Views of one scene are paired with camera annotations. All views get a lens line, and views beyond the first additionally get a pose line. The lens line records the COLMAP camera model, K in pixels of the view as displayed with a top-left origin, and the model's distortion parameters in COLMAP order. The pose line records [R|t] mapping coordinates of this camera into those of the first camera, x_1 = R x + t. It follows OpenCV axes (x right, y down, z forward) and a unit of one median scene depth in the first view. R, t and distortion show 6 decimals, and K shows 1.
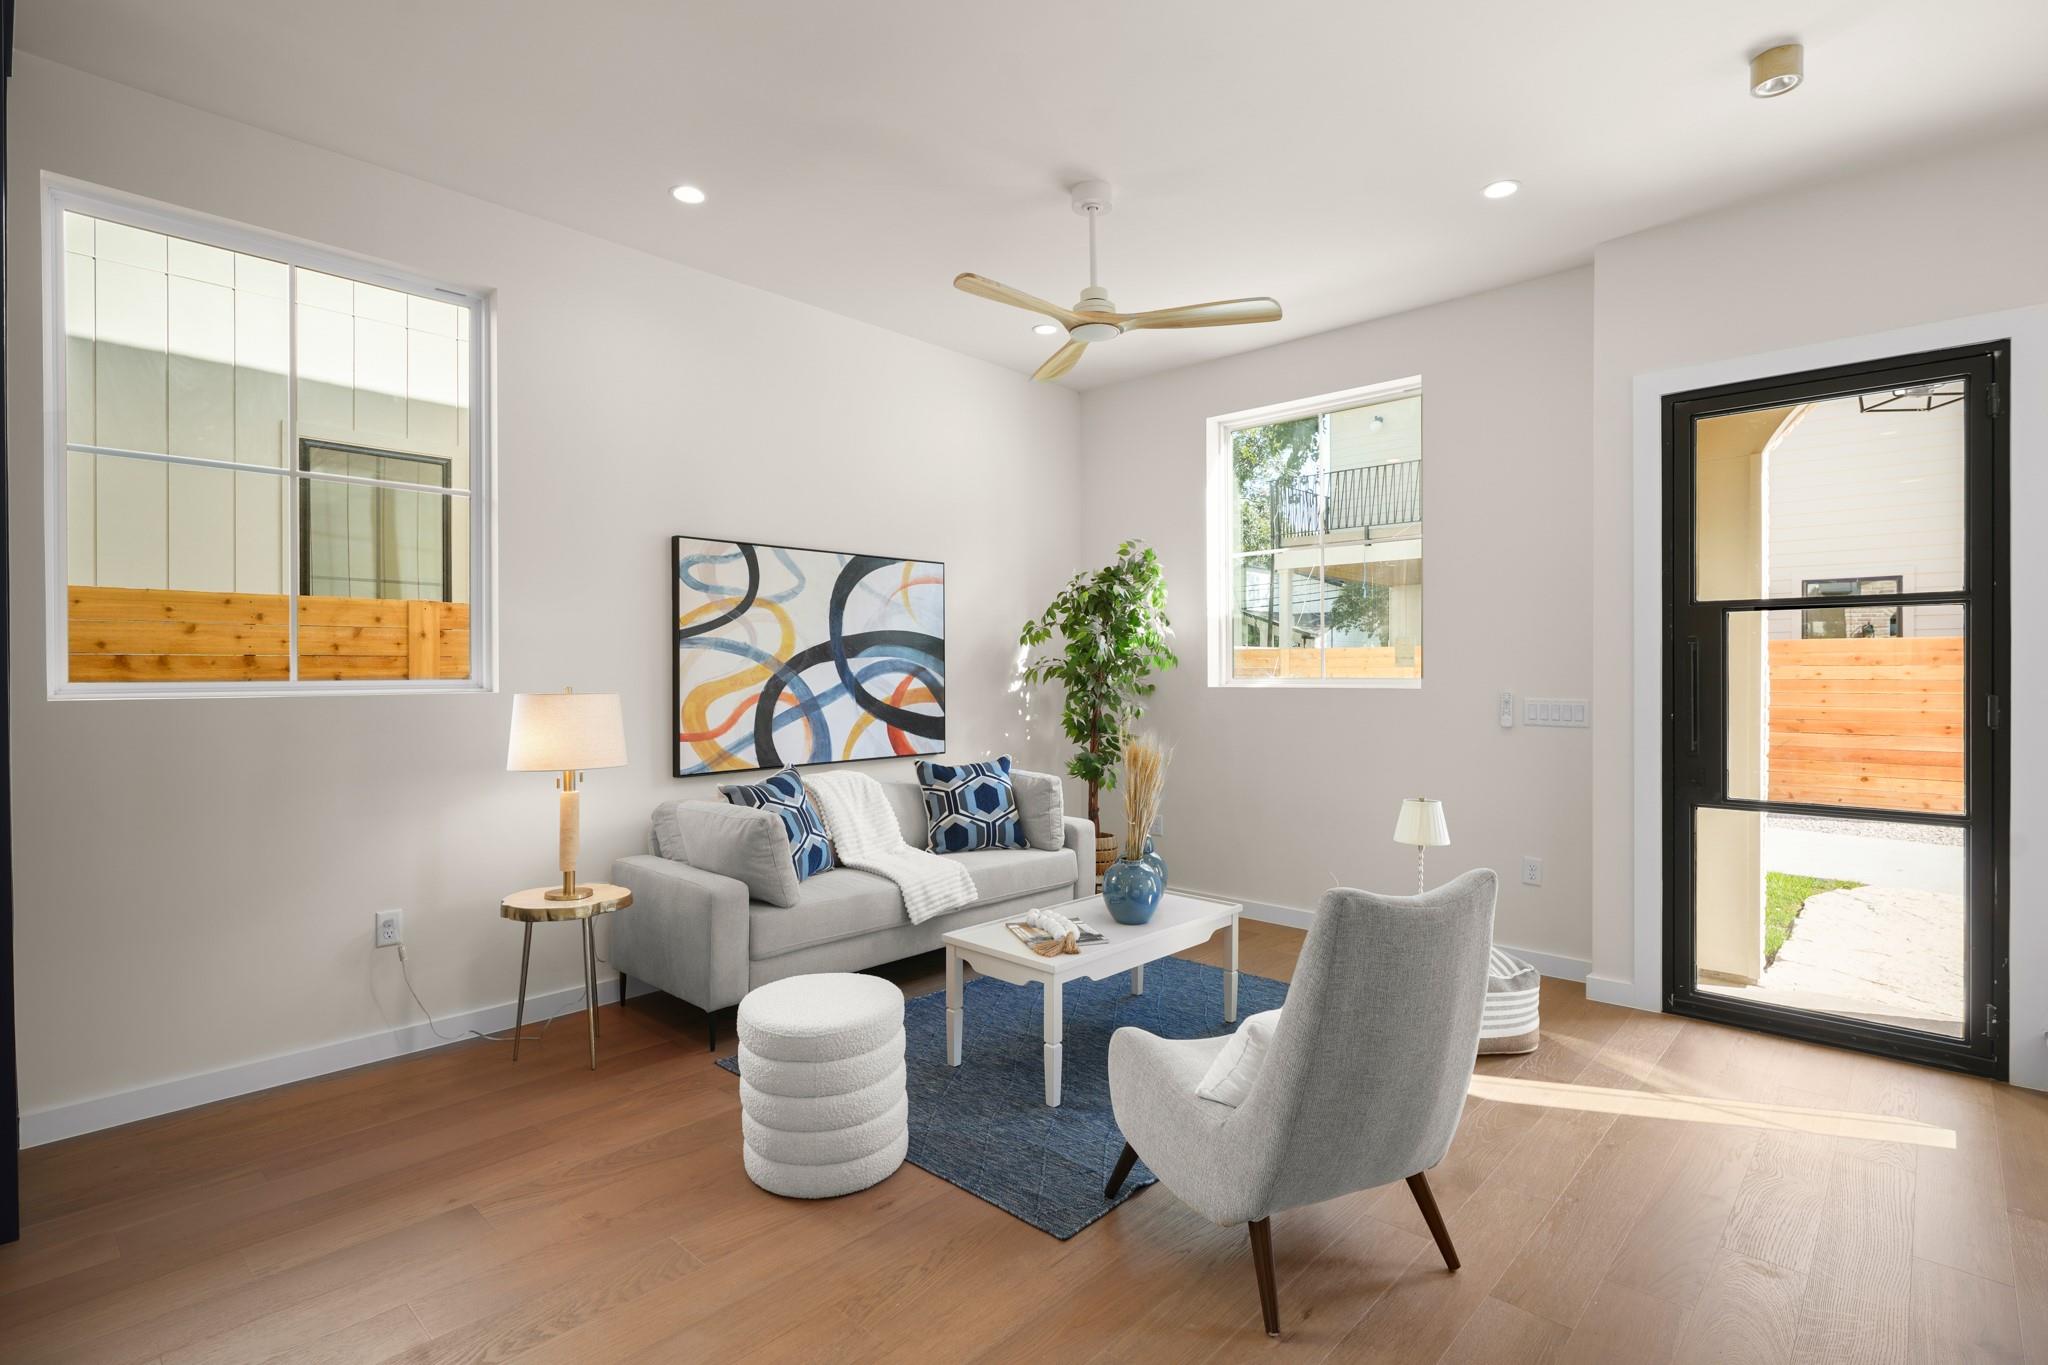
lens RADIAL K [[997.6, 0, 958.0], [0, 997.6, 673.8], [0, 0, 1]] dist [0.002856, 0.000549]
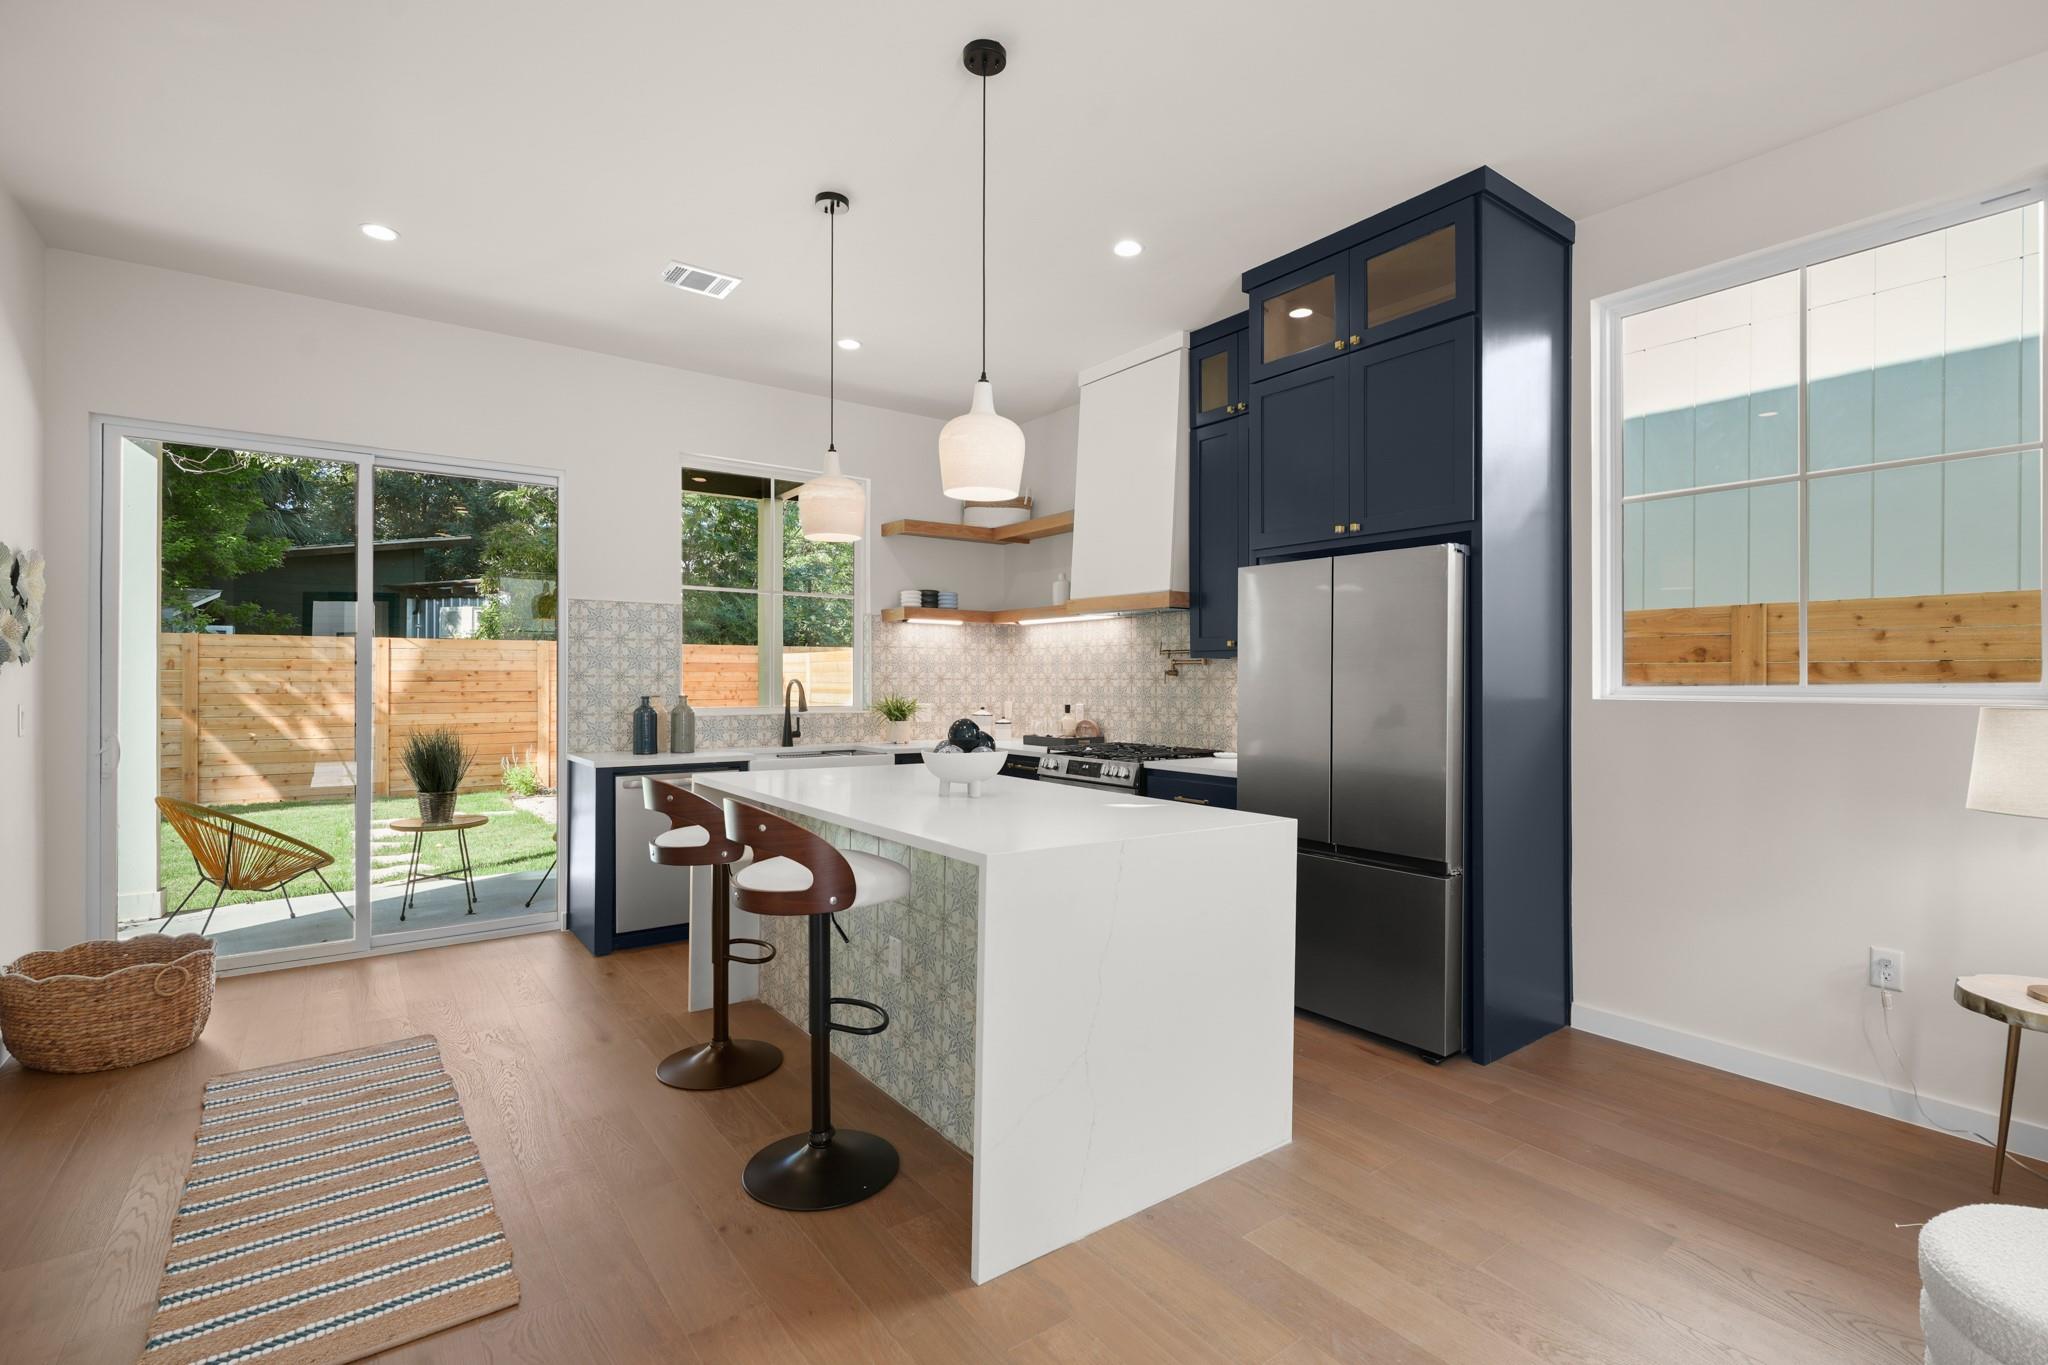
lens RADIAL K [[915.2, 0, 1049.4], [0, 915.2, 682.4], [0, 0, 1]] dist [-0.014262, 0.002955]
pose [[-0.122884, 0.007036, -0.992396, 0.237270], [-0.005315, 0.999956, 0.007747, -0.000271], [0.992407, 0.006226, -0.122841, 0.276882]]
